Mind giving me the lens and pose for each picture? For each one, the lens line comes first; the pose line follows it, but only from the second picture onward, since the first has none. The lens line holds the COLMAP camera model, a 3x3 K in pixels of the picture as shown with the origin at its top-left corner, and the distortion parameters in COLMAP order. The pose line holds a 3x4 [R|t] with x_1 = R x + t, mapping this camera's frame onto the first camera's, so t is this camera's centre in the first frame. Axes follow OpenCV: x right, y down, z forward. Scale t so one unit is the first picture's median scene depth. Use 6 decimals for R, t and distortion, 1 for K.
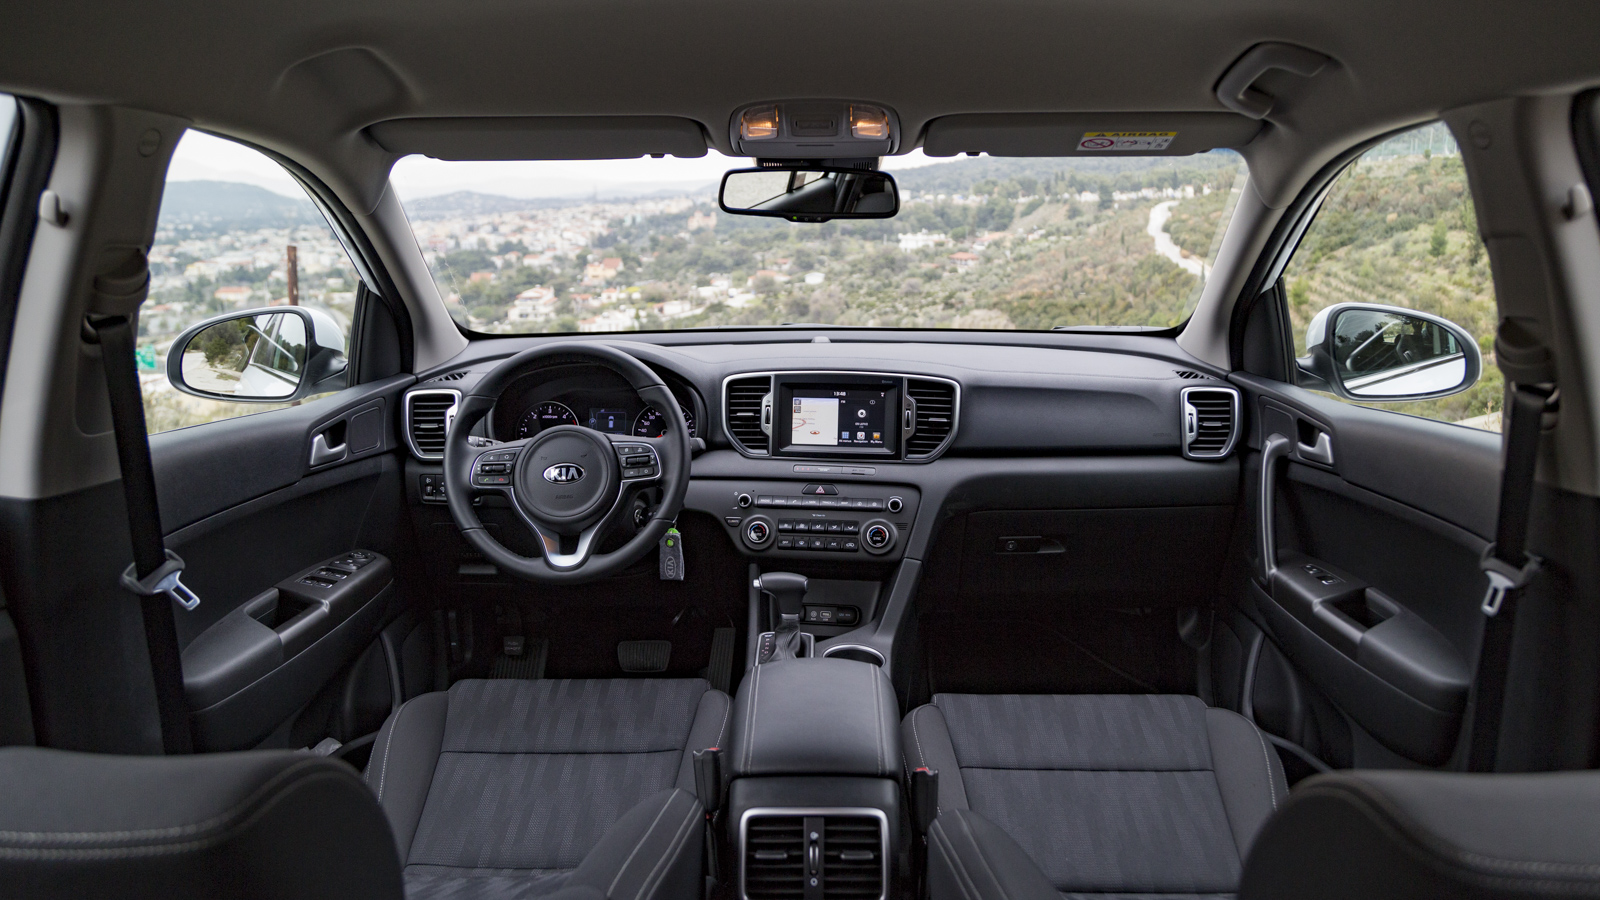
lens RADIAL K [[1189.6, 0, 801.1], [0, 1189.6, 487.8], [0, 0, 1]] dist [-0.012073, 0.000342]
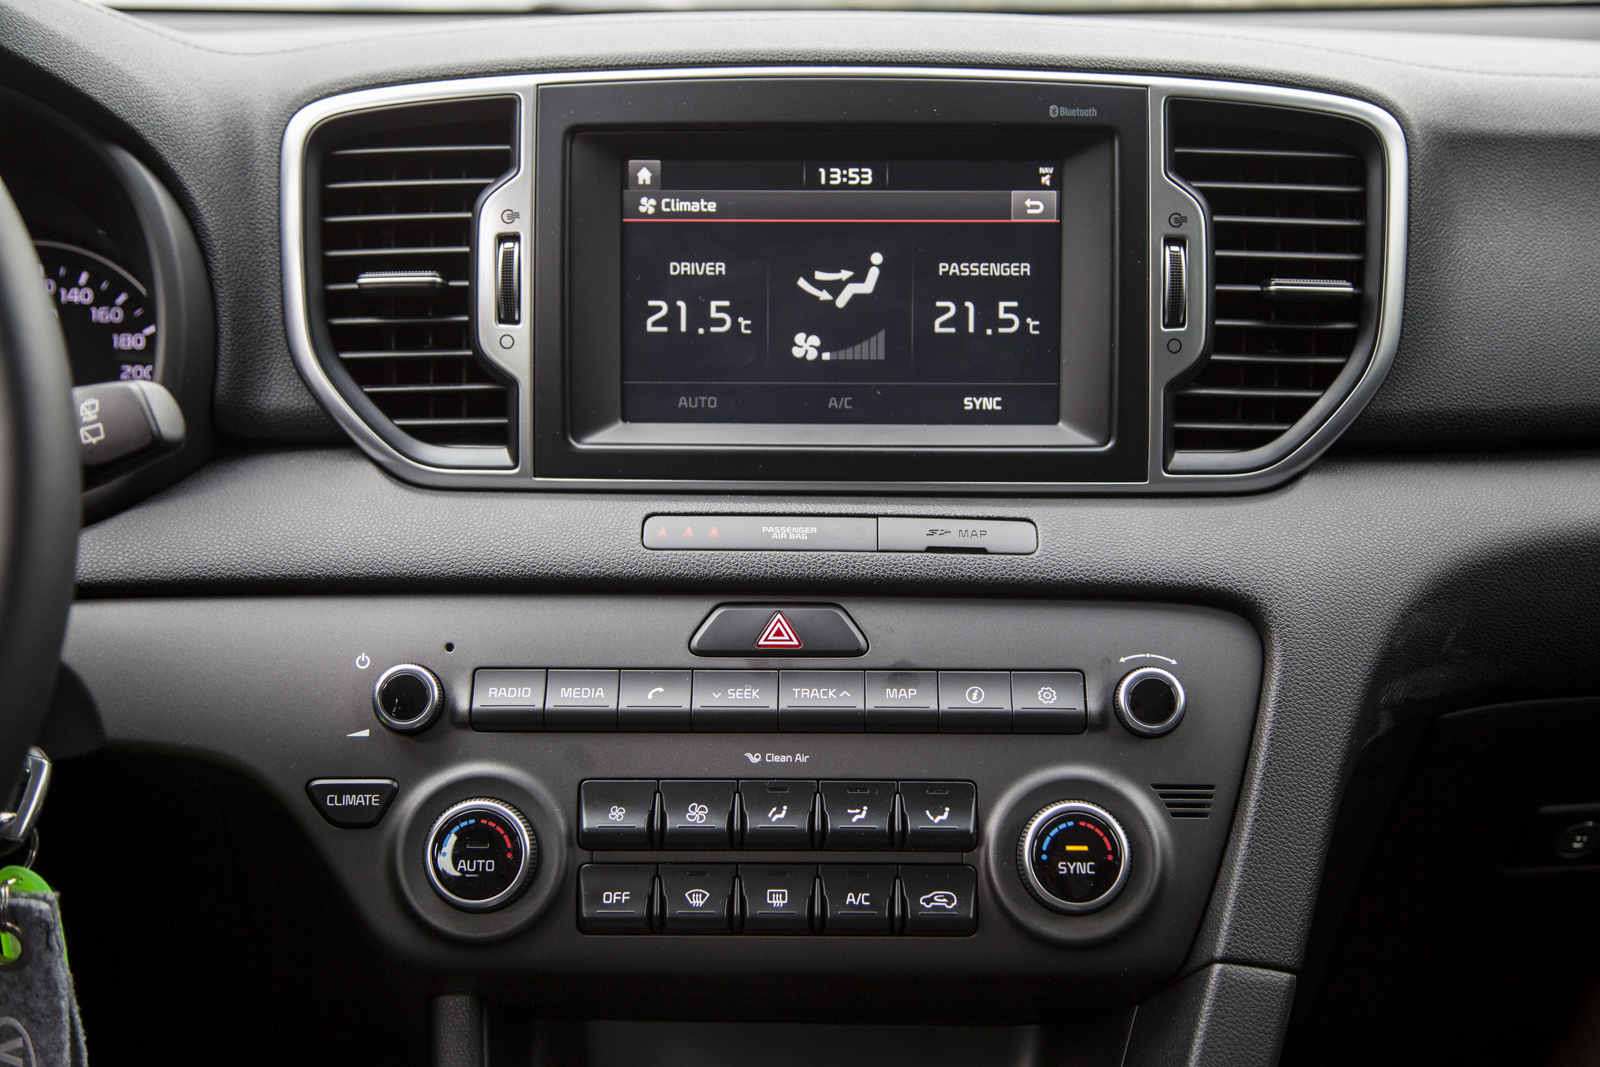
lens RADIAL K [[2187.8, 0, 800.0], [0, 2187.8, 533.5], [0, 0, 1]] dist [0.087308, -0.003557]
pose [[0.991713, -0.026046, 0.125801, -0.027257], [0.026687, 0.999638, -0.003418, -0.013873], [-0.125667, 0.006747, 0.992050, 0.618977]]
